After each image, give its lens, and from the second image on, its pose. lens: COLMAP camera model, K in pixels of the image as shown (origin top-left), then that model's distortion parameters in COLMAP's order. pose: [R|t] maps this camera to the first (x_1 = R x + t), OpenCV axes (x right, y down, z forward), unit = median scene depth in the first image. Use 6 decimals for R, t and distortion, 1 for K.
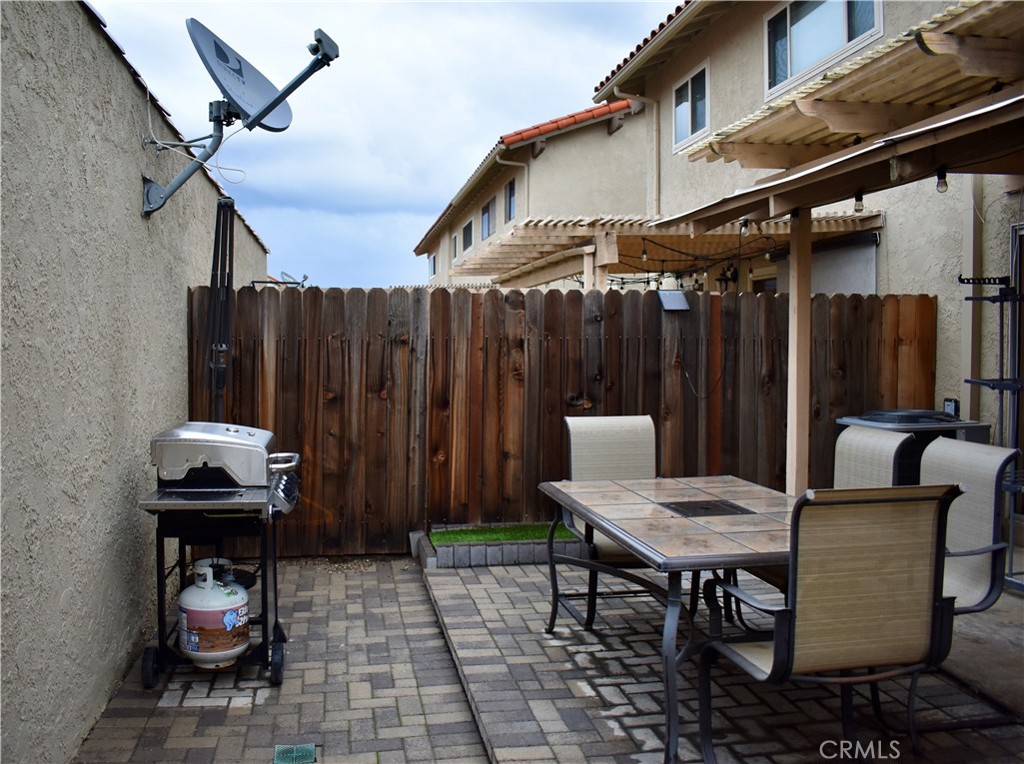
lens RADIAL K [[894.8, 0, 507.7], [0, 894.8, 372.3], [0, 0, 1]] dist [-0.095471, 0.017375]
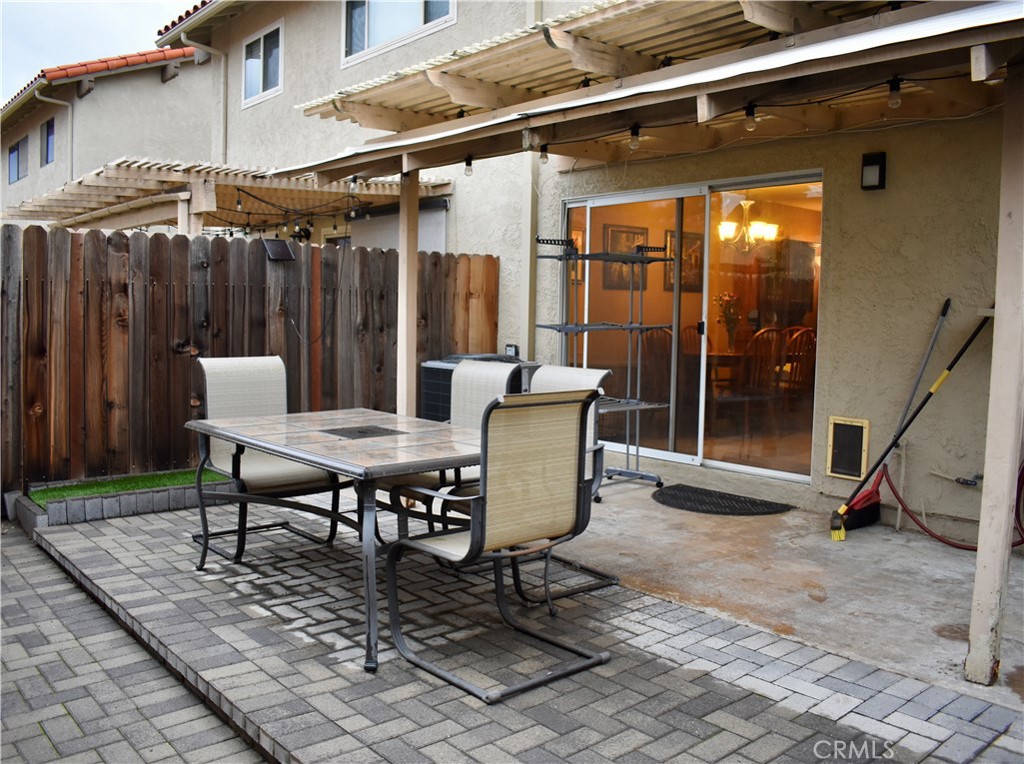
lens RADIAL K [[894.8, 0, 514.5], [0, 894.8, 385.6], [0, 0, 1]] dist [-0.095471, 0.017375]
pose [[0.844327, -0.028242, 0.535084, -0.139728], [0.003062, 0.998848, 0.047887, 0.028753], [-0.535820, -0.038794, 0.843441, -0.021604]]
